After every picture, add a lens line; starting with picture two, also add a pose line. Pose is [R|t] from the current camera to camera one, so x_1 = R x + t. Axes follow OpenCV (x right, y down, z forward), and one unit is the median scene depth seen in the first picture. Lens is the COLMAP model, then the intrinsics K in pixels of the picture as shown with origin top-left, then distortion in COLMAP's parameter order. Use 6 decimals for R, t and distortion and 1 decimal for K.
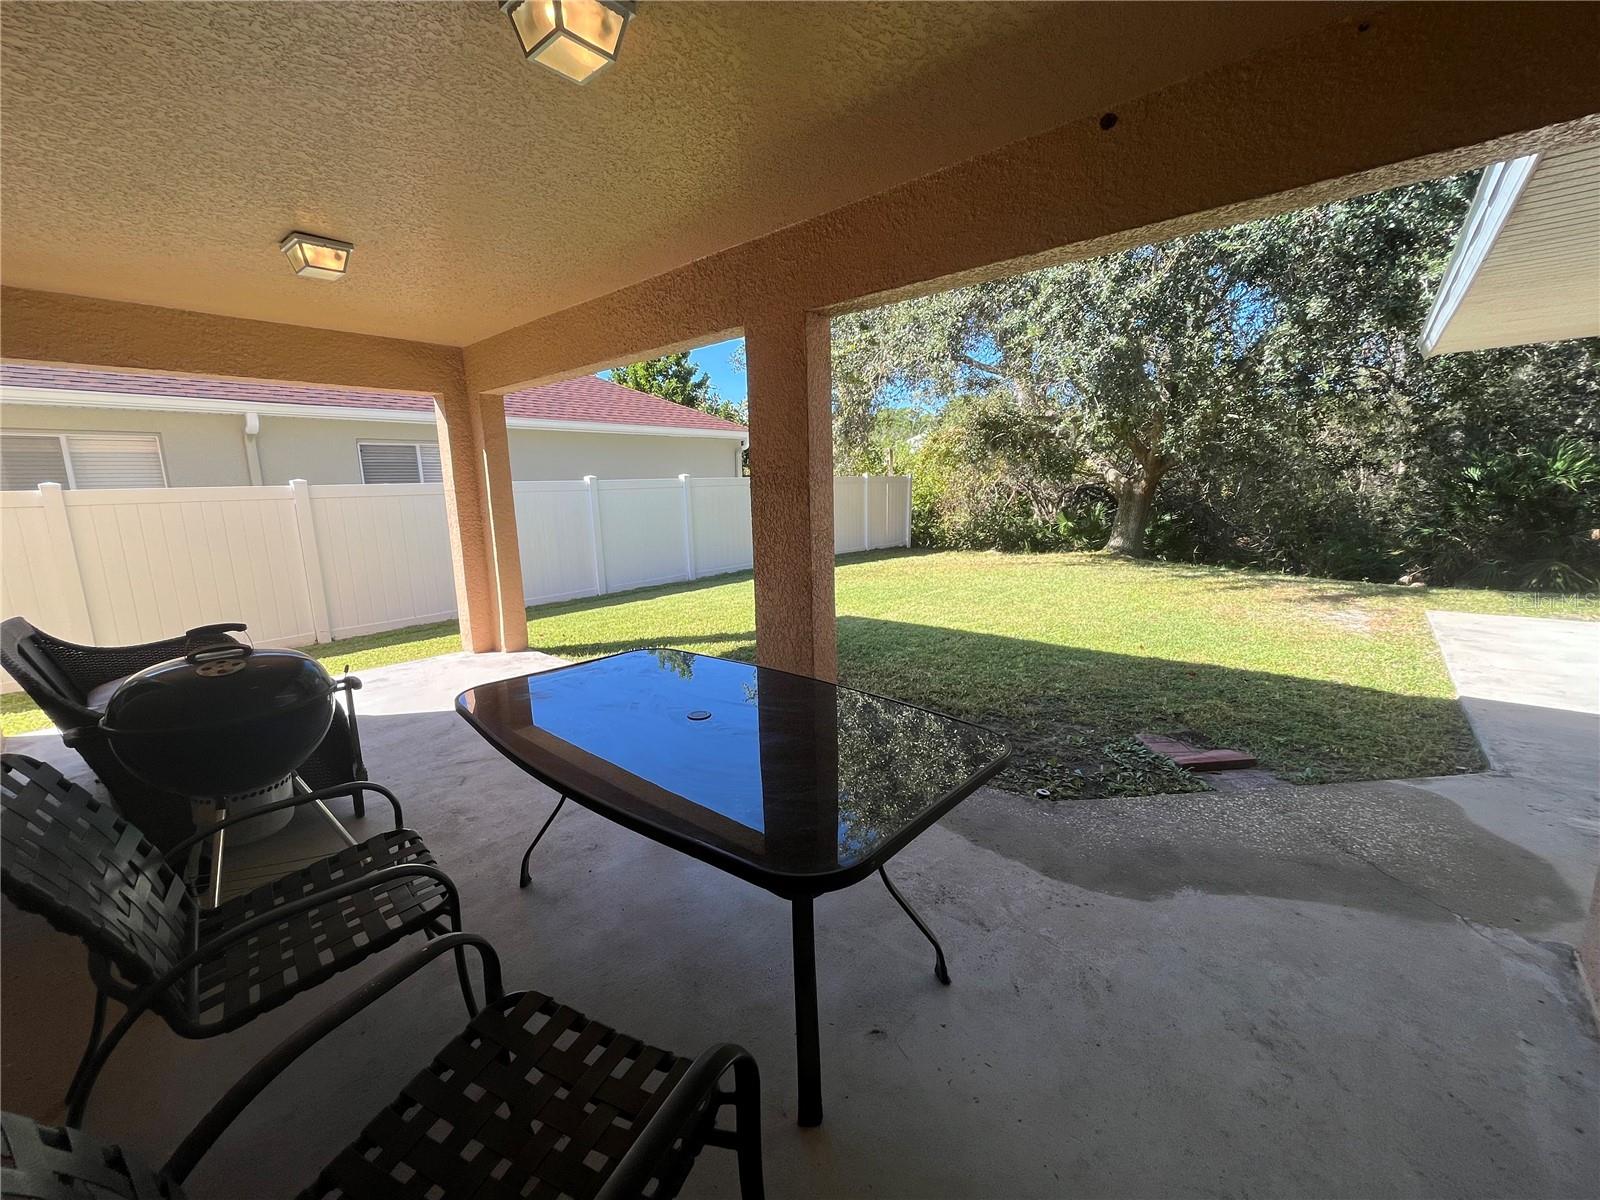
lens RADIAL K [[643.1, 0, 792.7], [0, 643.1, 600.0], [0, 0, 1]] dist [-0.003116, 0.000219]
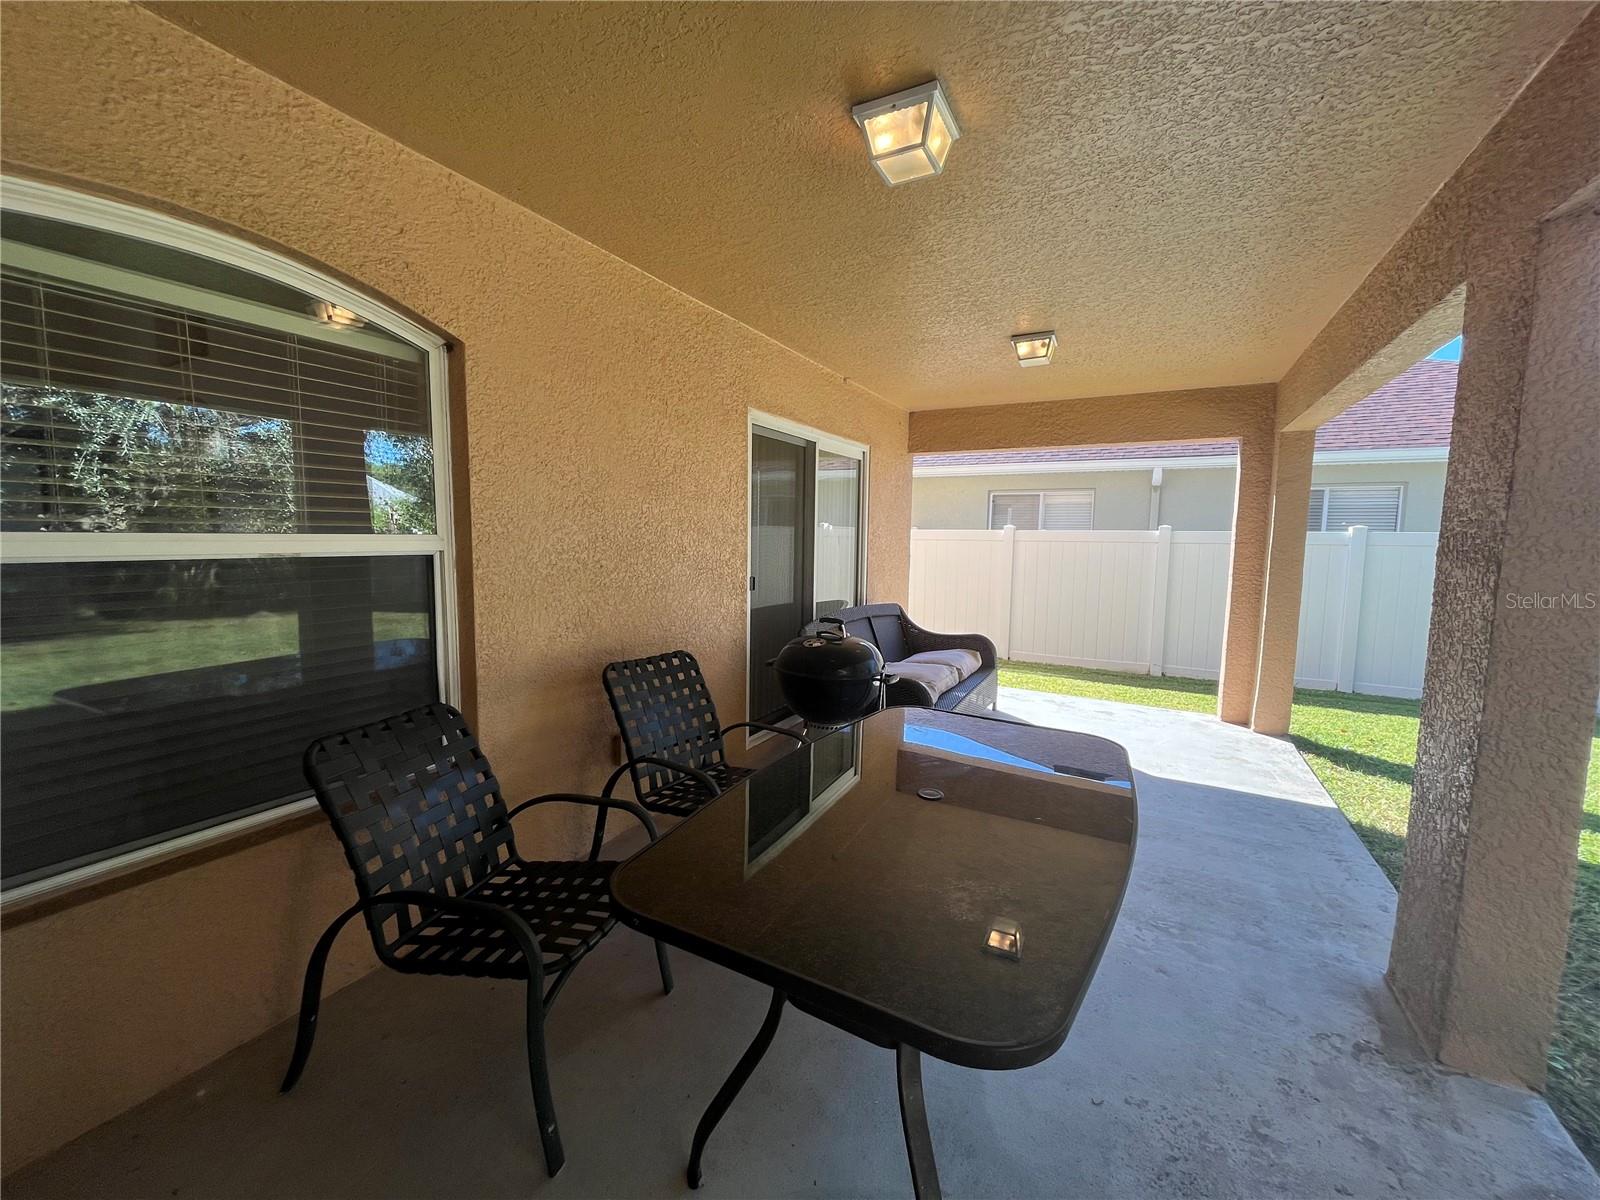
lens RADIAL K [[643.1, 0, 792.7], [0, 643.1, 600.0], [0, 0, 1]] dist [-0.003116, 0.000219]
pose [[0.206726, 0.128002, -0.969990, 0.233900], [-0.192014, 0.977433, 0.088062, -0.046856], [0.959372, 0.168047, 0.226639, 0.199220]]
